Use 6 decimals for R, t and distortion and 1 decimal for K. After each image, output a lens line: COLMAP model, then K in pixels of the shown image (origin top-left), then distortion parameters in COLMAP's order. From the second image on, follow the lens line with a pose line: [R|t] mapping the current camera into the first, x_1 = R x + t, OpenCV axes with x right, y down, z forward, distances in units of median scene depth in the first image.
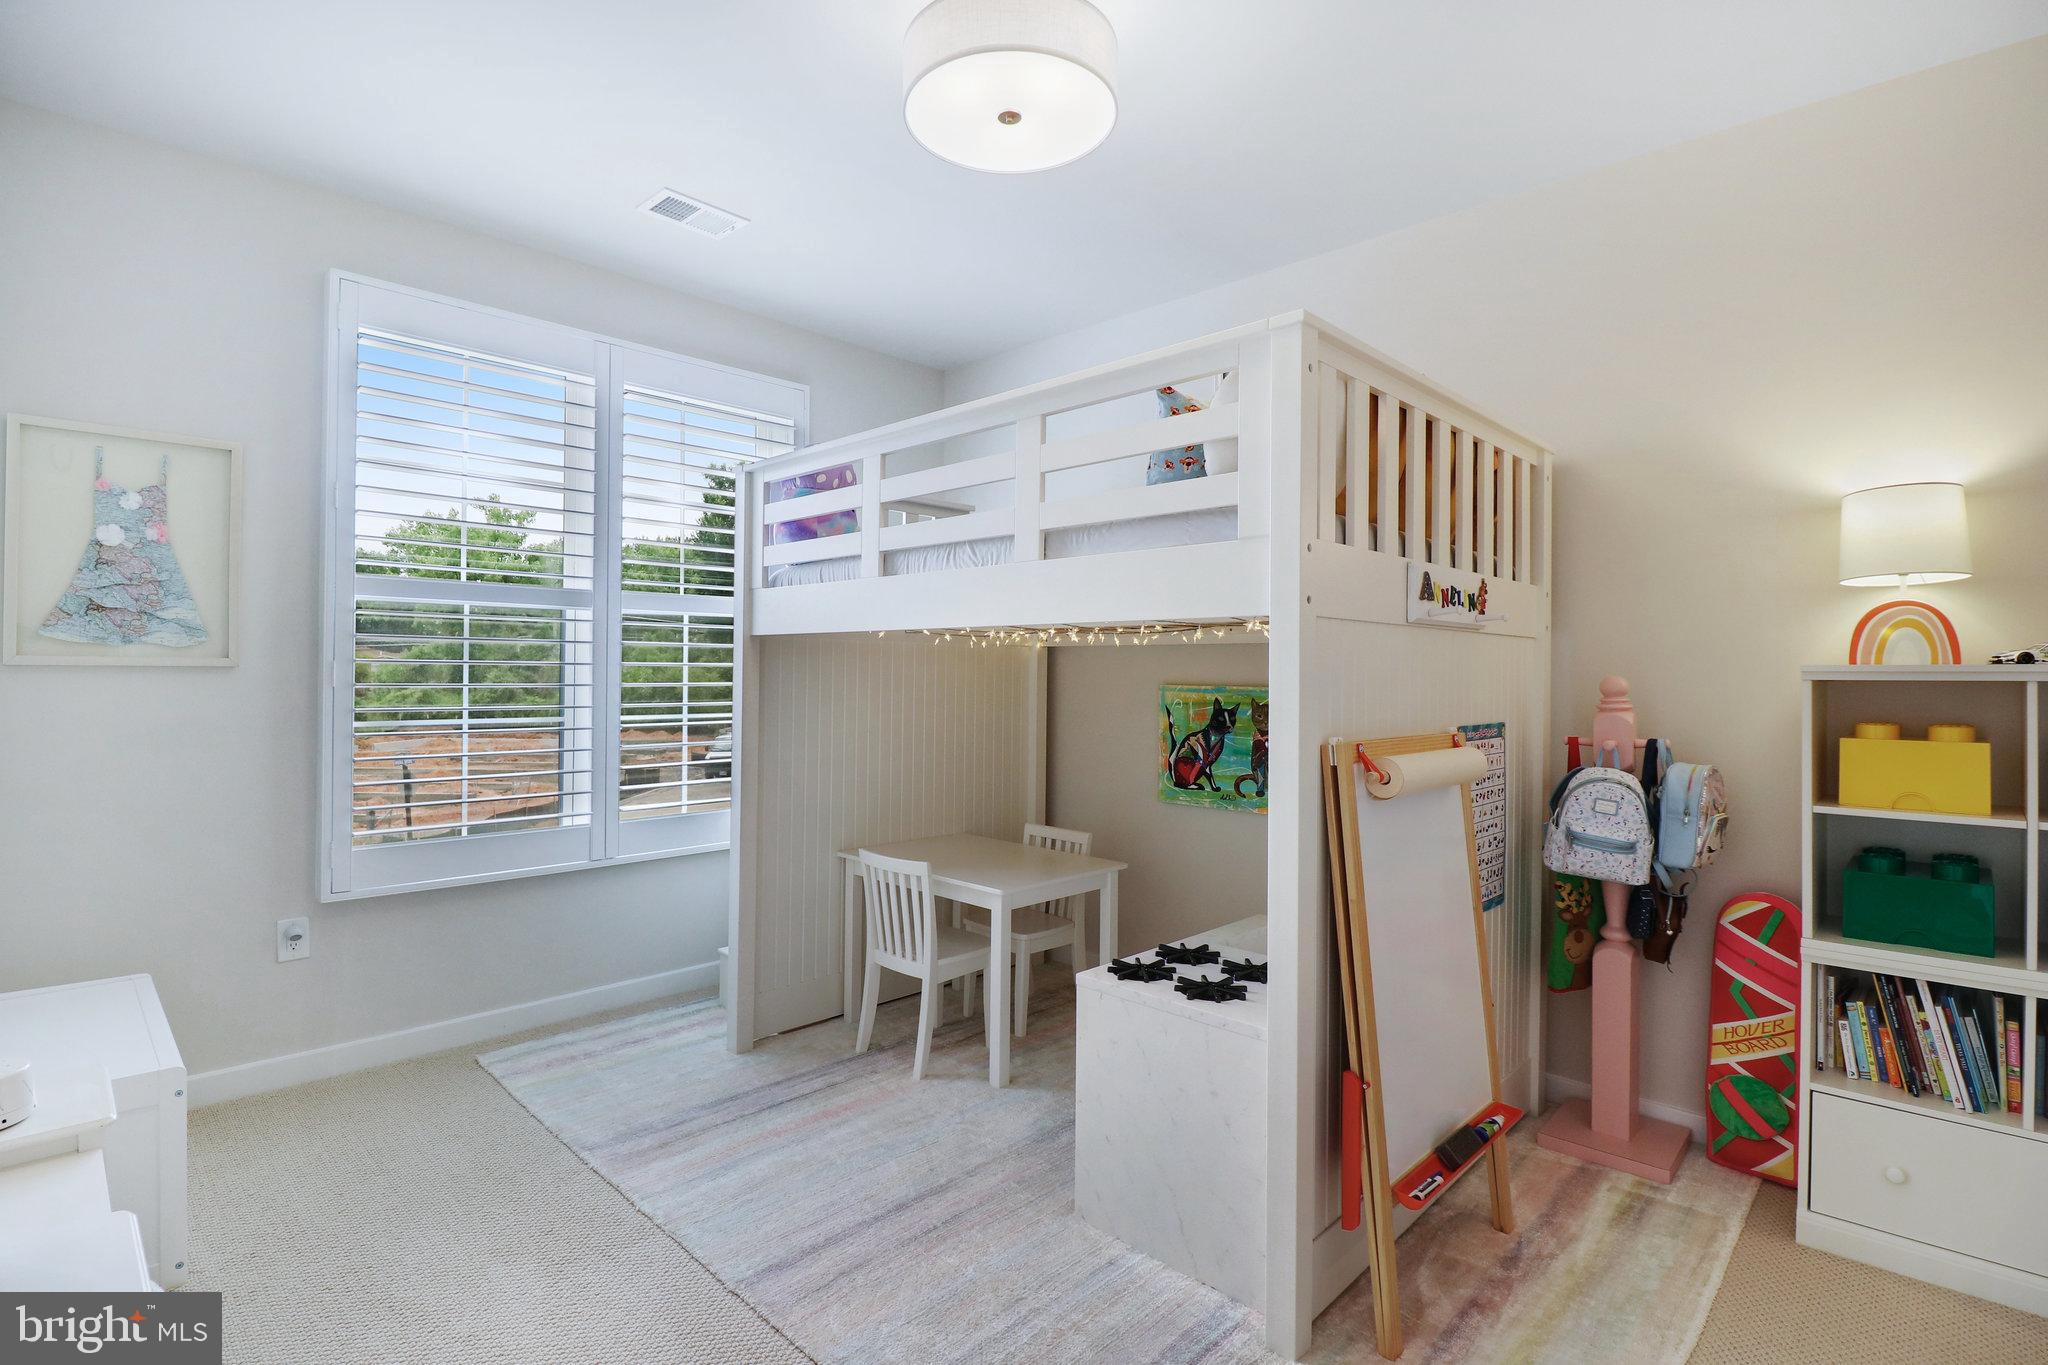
lens RADIAL K [[968.3, 0, 1014.1], [0, 968.3, 678.3], [0, 0, 1]] dist [0.010819, -0.012323]
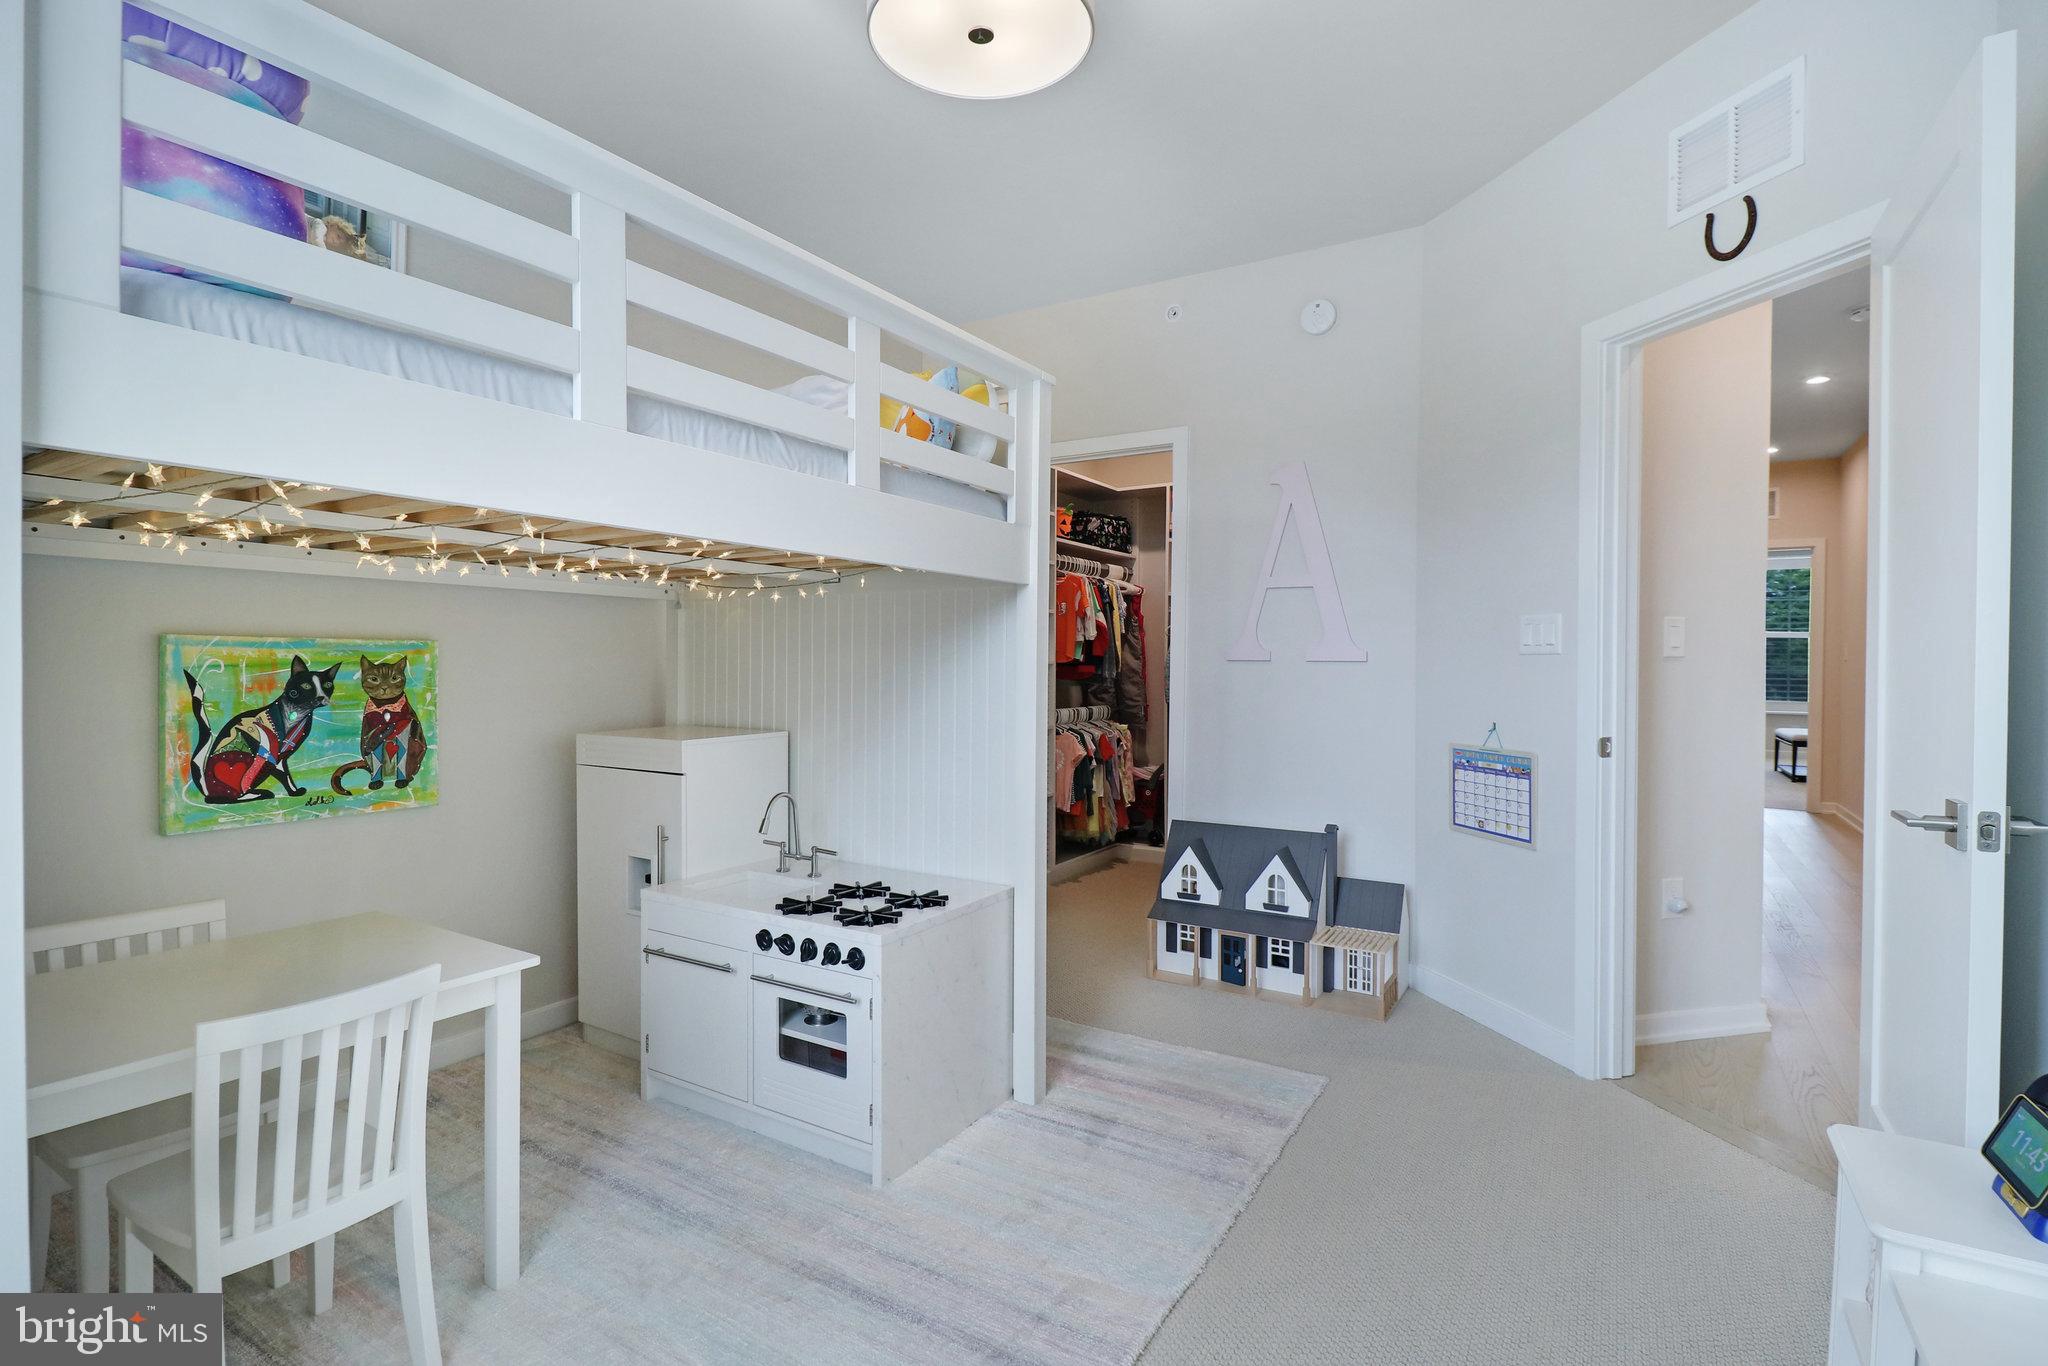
lens RADIAL K [[968.3, 0, 1014.1], [0, 968.3, 668.9], [0, 0, 1]] dist [0.010819, -0.012323]
pose [[-0.222418, -0.014605, 0.974842, -0.548558], [0.000314, 0.999887, 0.015052, 0.019500], [-0.974951, 0.003654, -0.222388, 0.664928]]
